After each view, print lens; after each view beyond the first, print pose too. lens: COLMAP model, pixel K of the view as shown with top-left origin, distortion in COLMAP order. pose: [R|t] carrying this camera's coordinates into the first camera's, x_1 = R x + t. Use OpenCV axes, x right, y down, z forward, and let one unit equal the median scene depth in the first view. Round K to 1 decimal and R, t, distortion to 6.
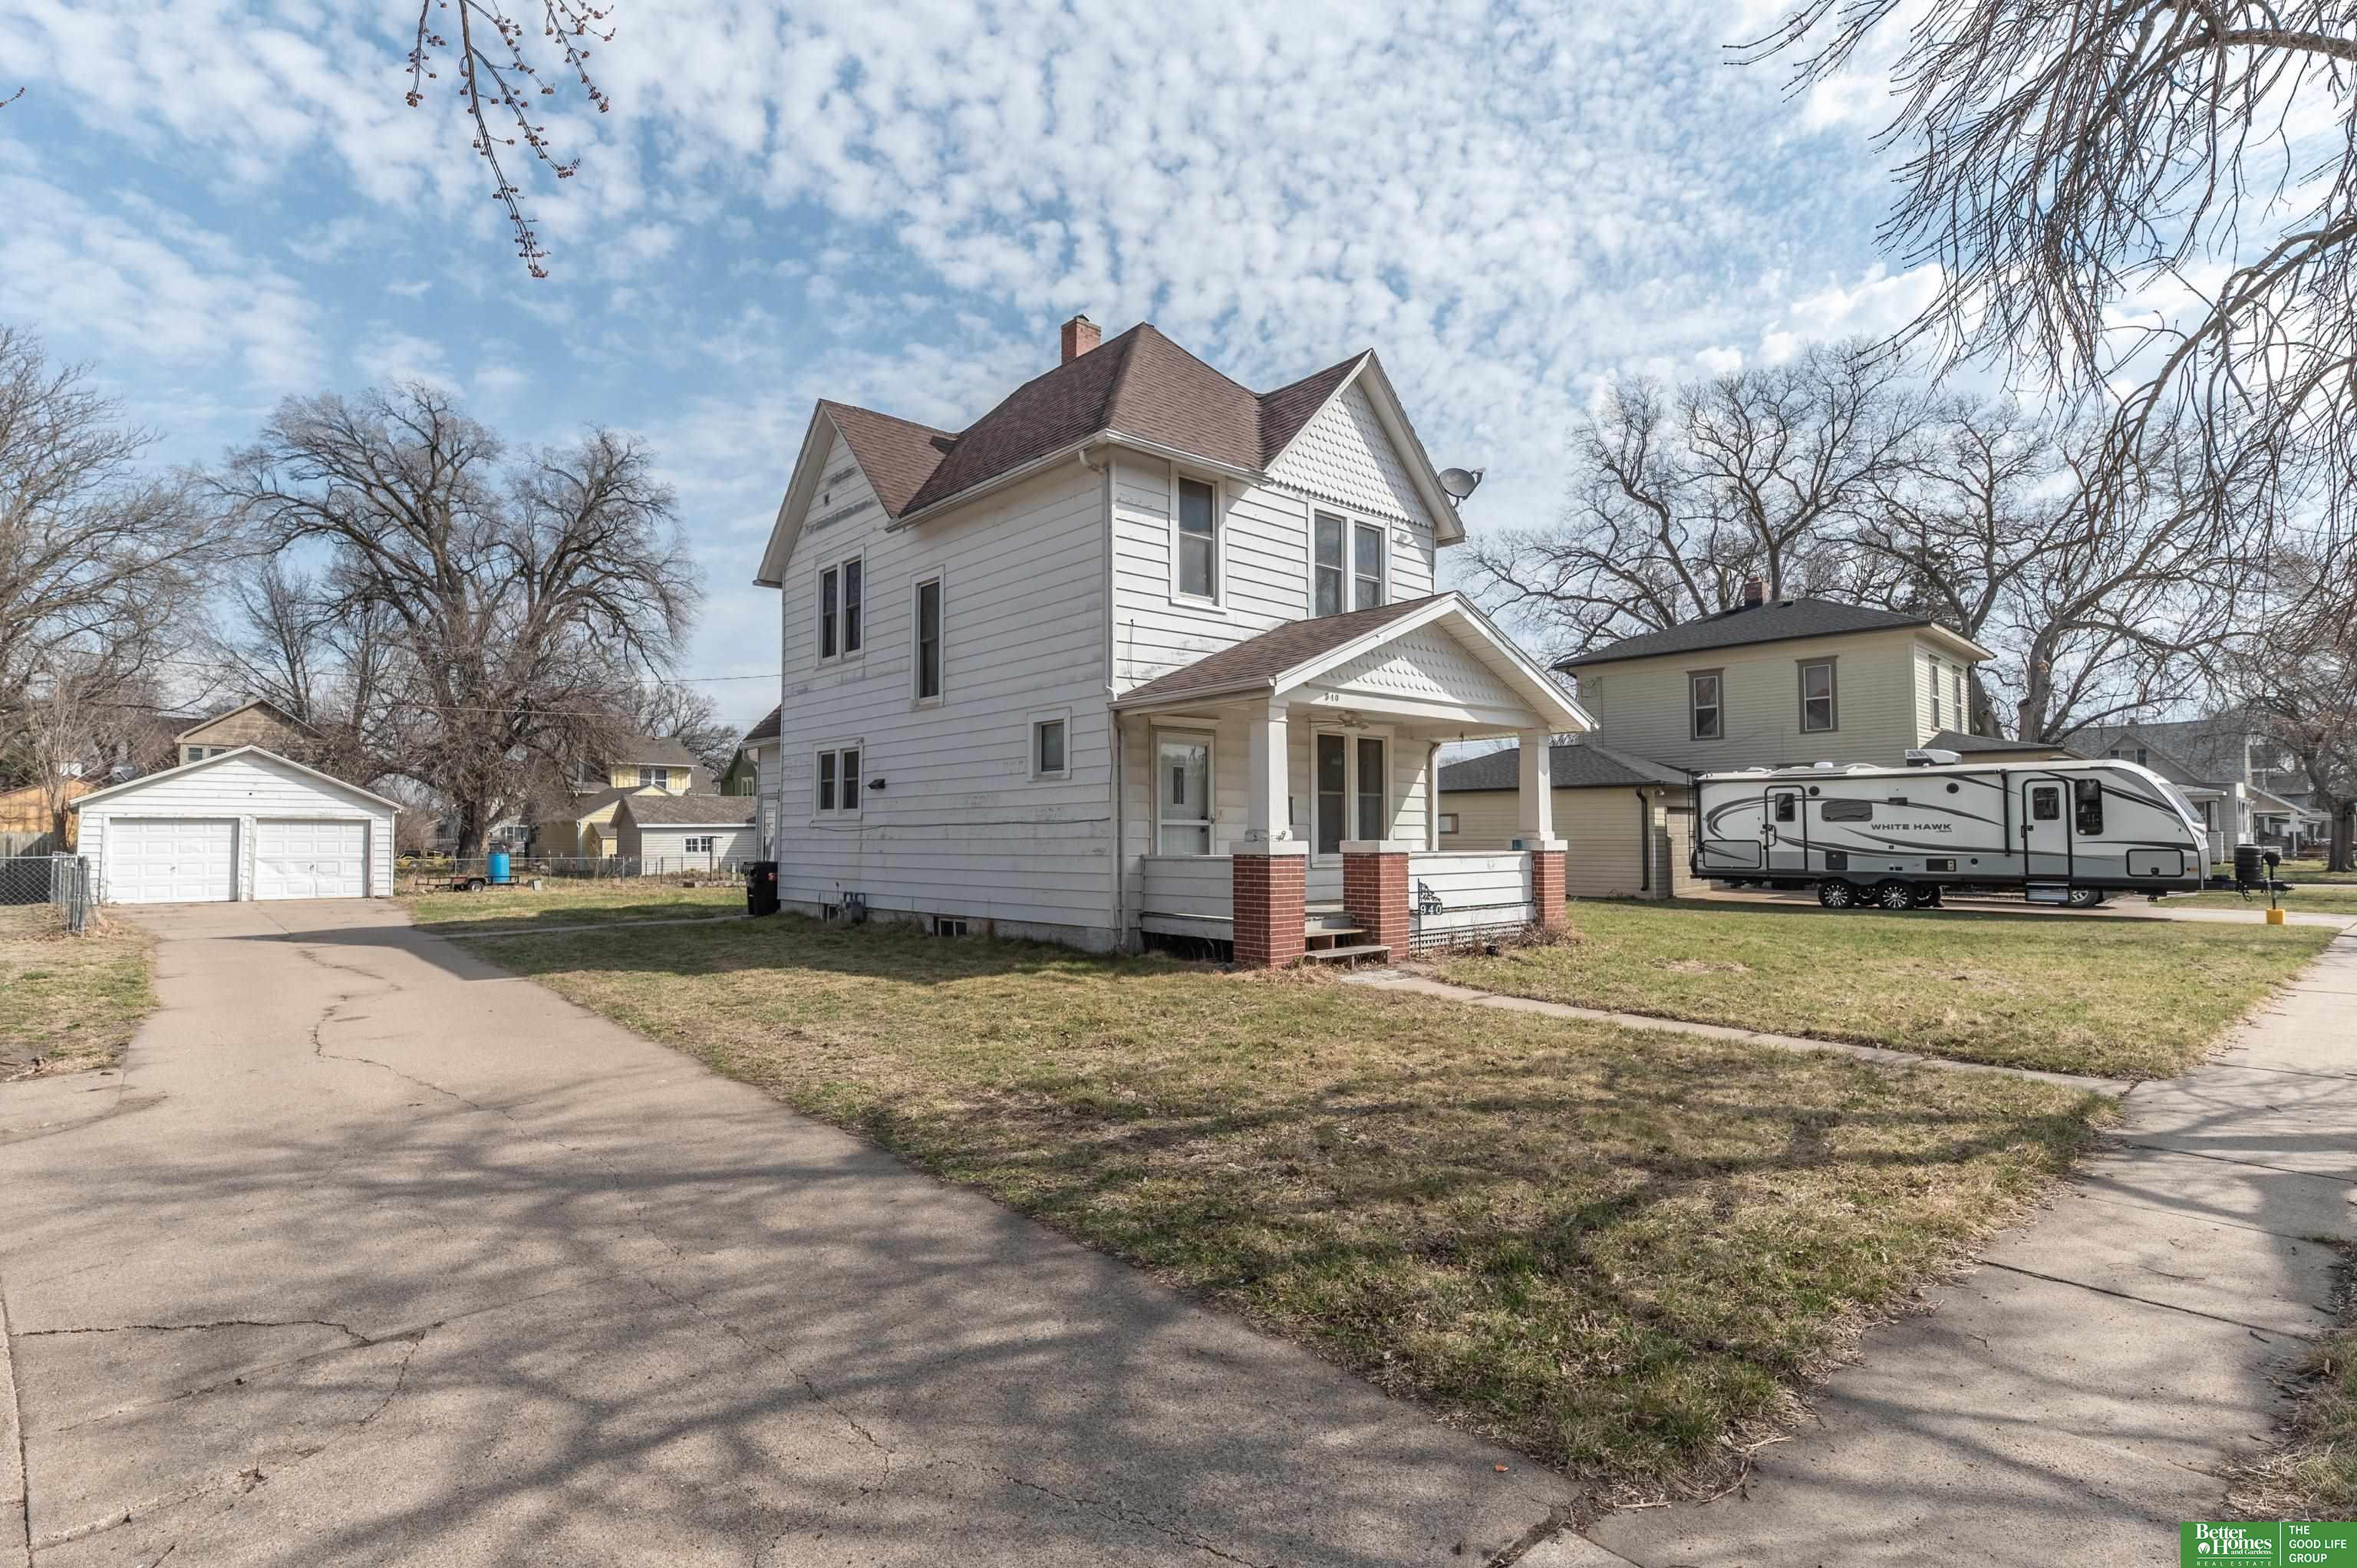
lens RADIAL K [[1164.9, 0, 1180.4], [0, 1164.9, 781.4], [0, 0, 1]] dist [-0.001412, -0.000163]
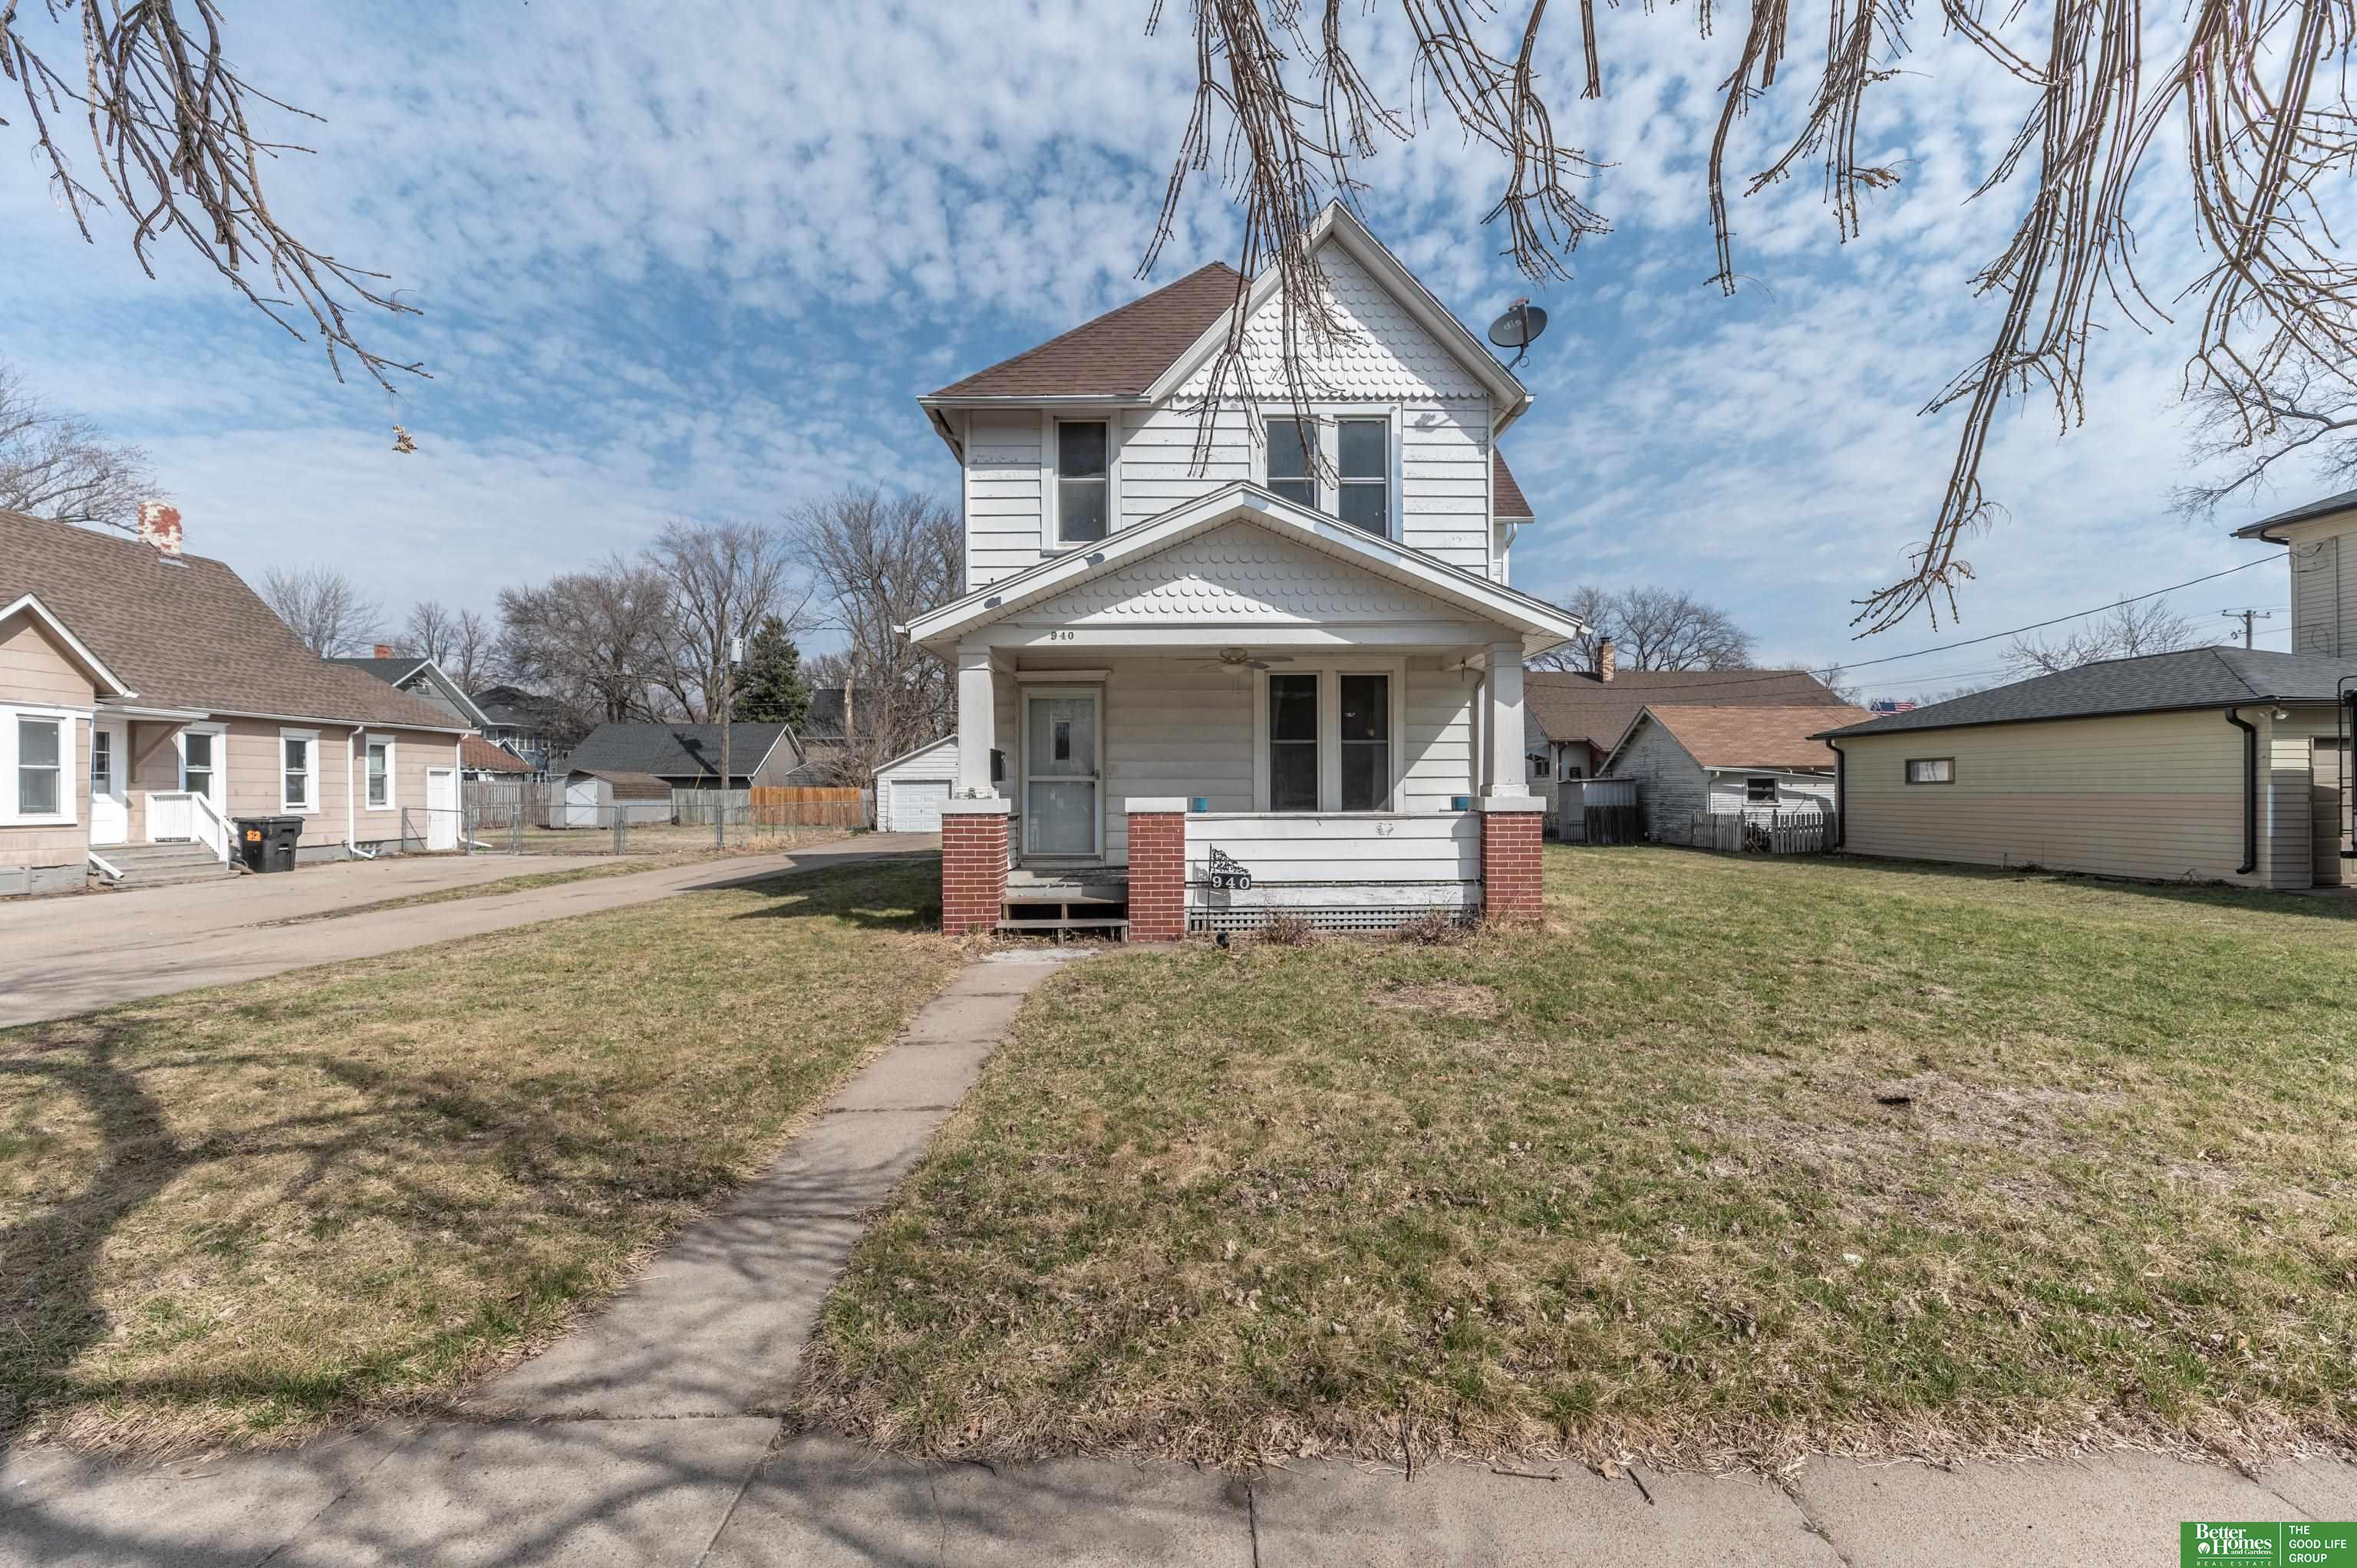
lens RADIAL K [[950.1, 0, 1178.4], [0, 950.1, 795.2], [0, 0, 1]] dist [-0.003899, -0.000105]
pose [[0.745894, 0.000649, -0.666064, 0.299926], [0.036131, 0.998488, 0.041434, 0.009637], [0.665084, -0.054971, 0.744743, 0.230474]]
